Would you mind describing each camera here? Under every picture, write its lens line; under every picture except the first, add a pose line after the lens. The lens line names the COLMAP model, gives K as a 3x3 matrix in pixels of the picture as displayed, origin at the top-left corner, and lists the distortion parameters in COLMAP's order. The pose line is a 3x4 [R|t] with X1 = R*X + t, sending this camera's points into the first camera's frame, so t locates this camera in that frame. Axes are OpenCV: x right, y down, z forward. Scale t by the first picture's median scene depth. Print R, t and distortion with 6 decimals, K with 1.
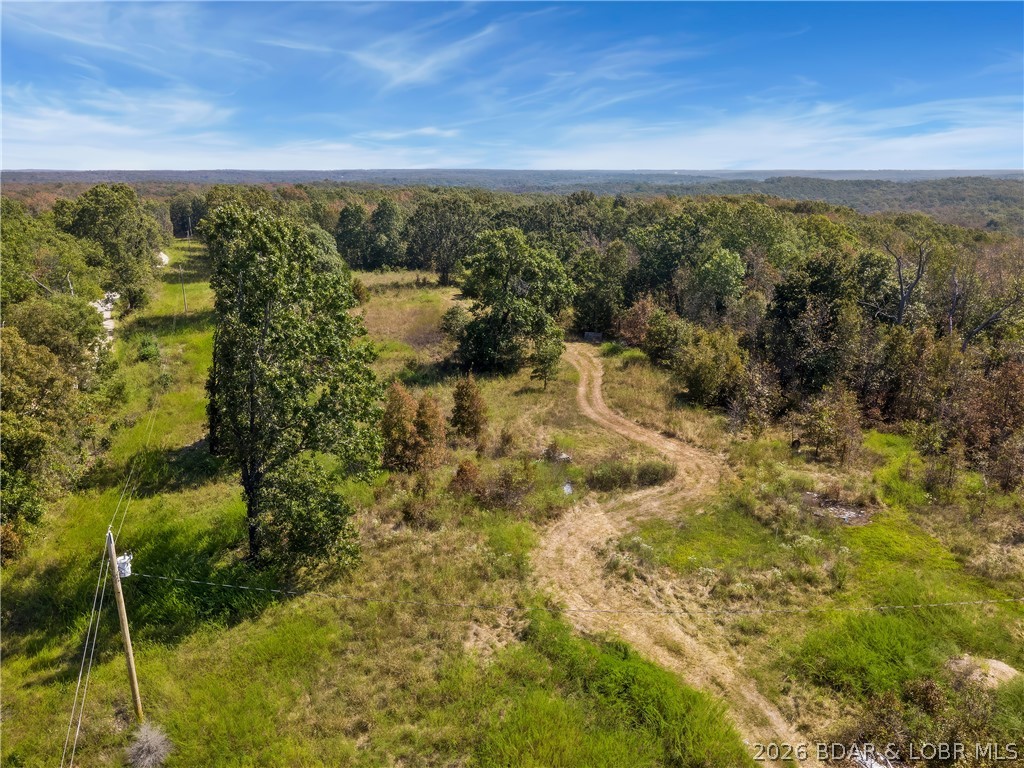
lens RADIAL K [[750.2, 0, 512.0], [0, 750.2, 384.0], [0, 0, 1]] dist [0.004322, 0.000439]
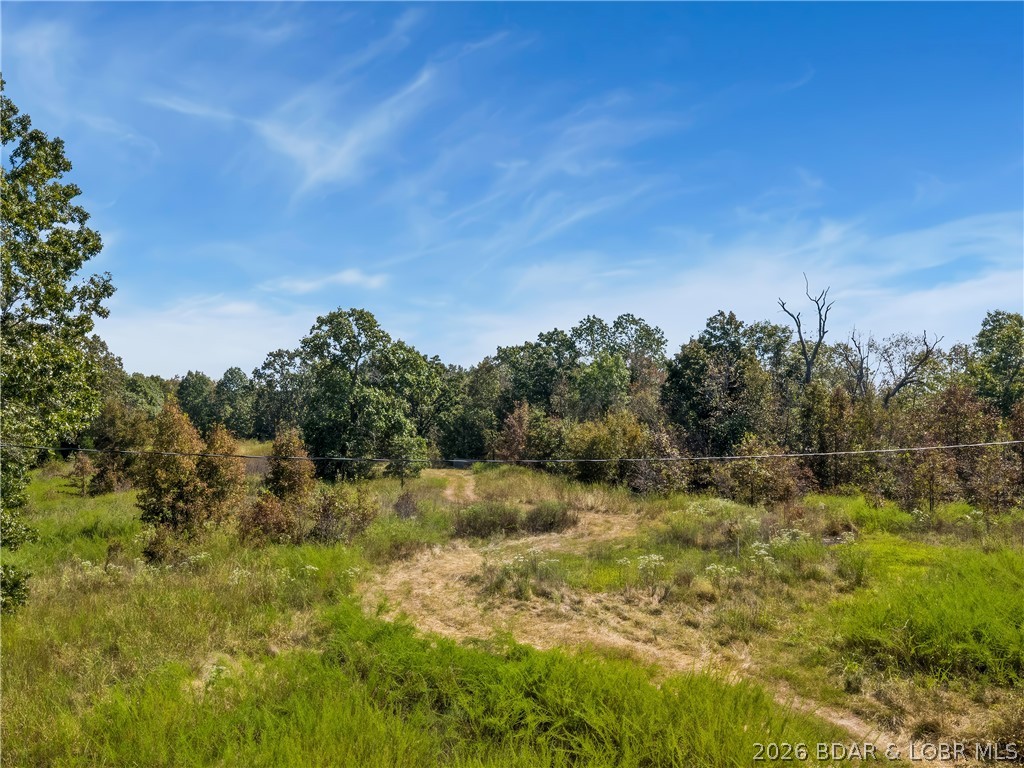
lens RADIAL K [[761.6, 0, 512.0], [0, 761.6, 384.0], [0, 0, 1]] dist [0.000714, 0.006418]
pose [[0.986002, -0.001413, 0.166725, 0.023307], [0.050849, 0.954873, -0.292628, 0.129750], [-0.158788, 0.297010, 0.941579, 0.187063]]
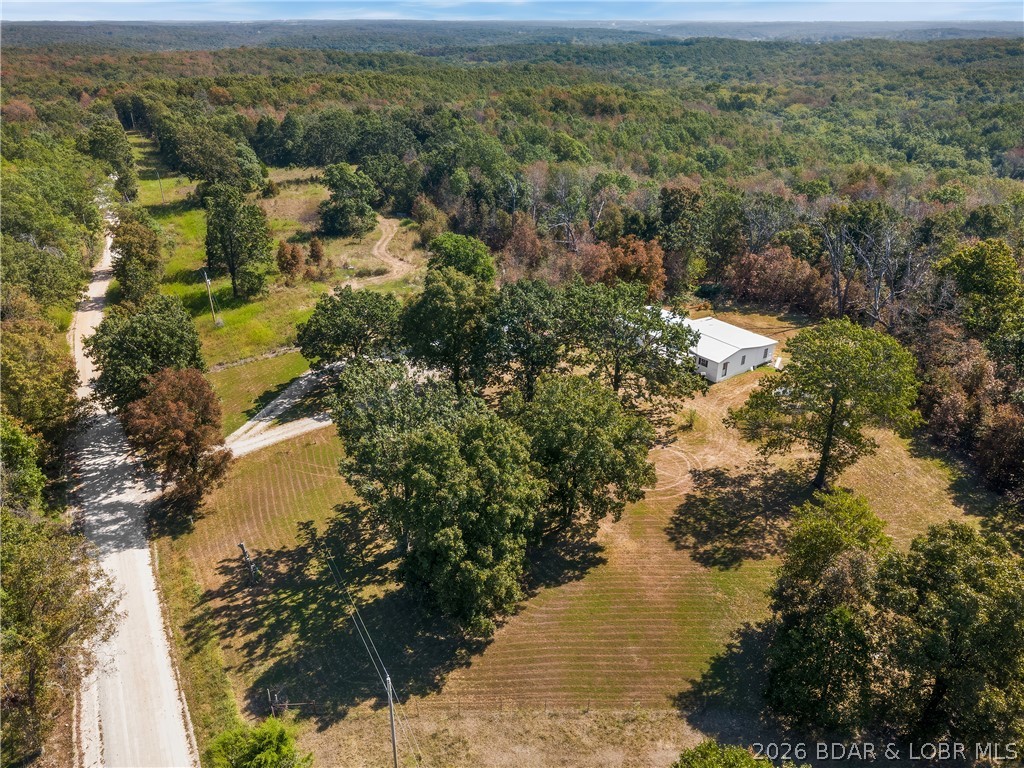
lens RADIAL K [[750.2, 0, 512.0], [0, 750.2, 384.0], [0, 0, 1]] dist [0.004322, 0.000439]
pose [[0.996779, -0.036548, 0.071390, 0.285741], [0.023535, 0.984238, 0.175276, 0.035101], [-0.076671, -0.173031, 0.981928, -1.118588]]
